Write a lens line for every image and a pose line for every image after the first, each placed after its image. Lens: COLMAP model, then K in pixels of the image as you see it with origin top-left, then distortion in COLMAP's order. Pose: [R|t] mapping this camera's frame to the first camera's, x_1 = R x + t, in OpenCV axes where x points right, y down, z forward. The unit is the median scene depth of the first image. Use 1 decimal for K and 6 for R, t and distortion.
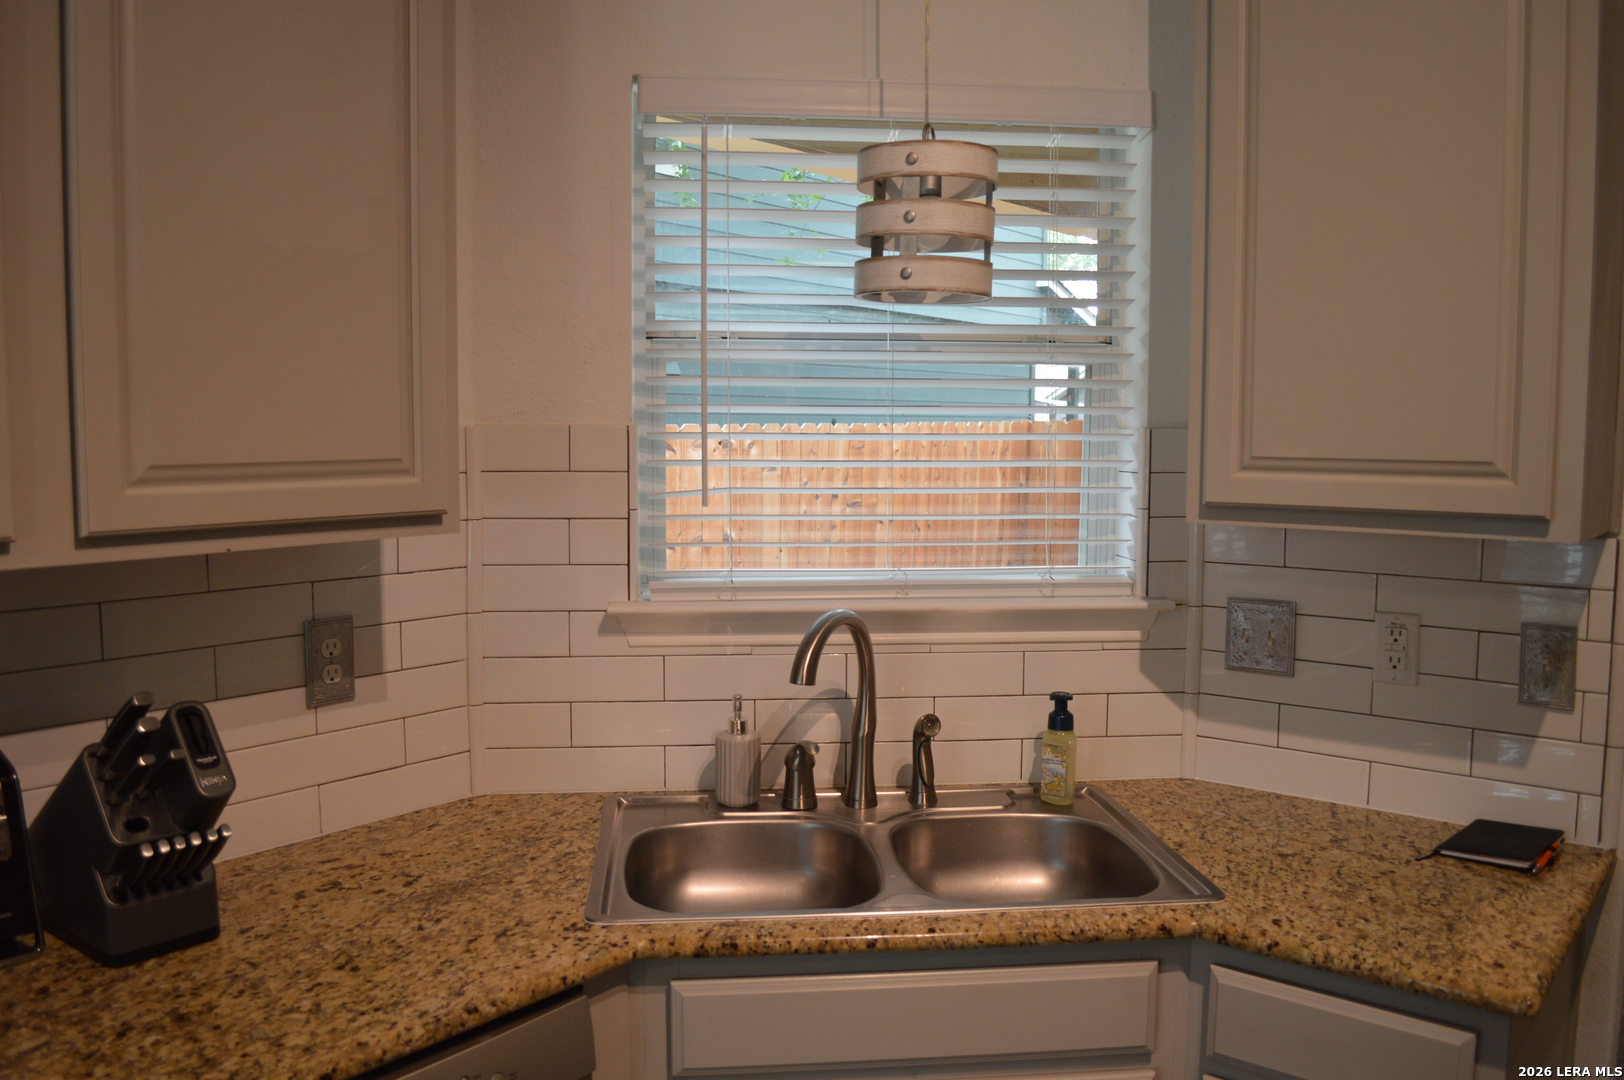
lens RADIAL K [[1309.8, 0, 812.0], [0, 1309.8, 540.0], [0, 0, 1]] dist [-0.057849, -0.003828]
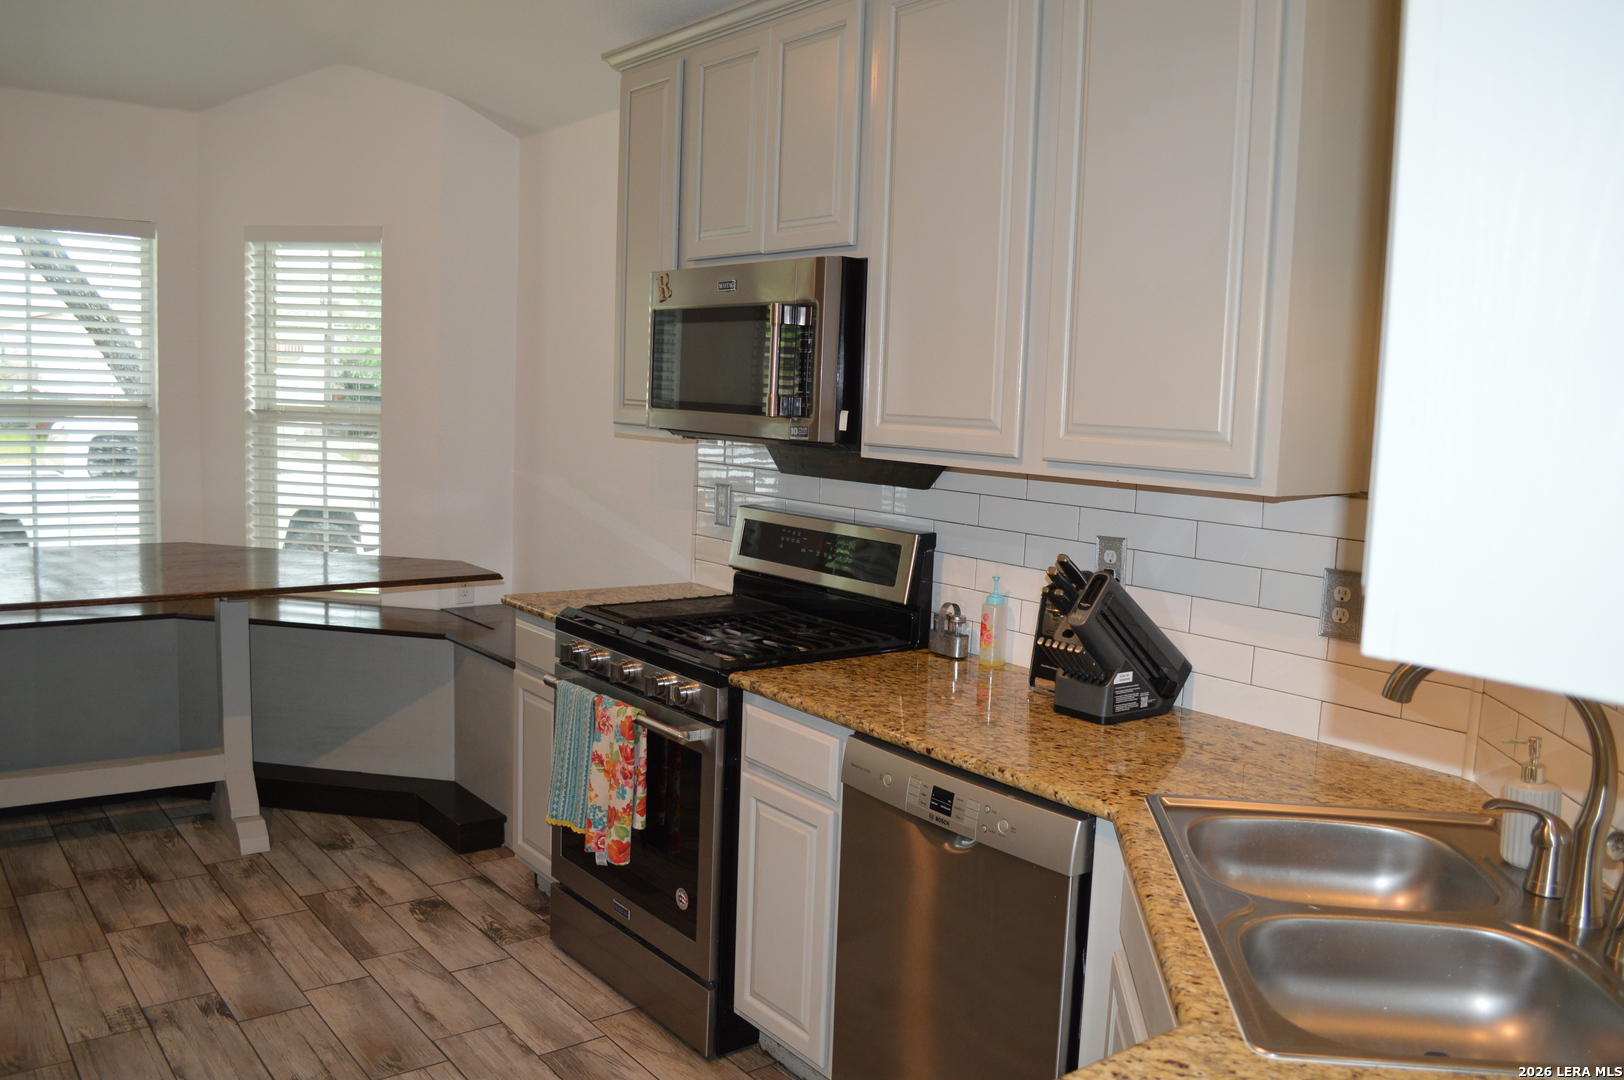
lens RADIAL K [[1309.8, 0, 812.0], [0, 1309.8, 540.0], [0, 0, 1]] dist [-0.057849, -0.003828]
pose [[-0.225161, 0.096072, -0.969573, 1.141682], [-0.124305, 0.984162, 0.126384, -0.073746], [0.966359, 0.148980, -0.209653, 0.939739]]
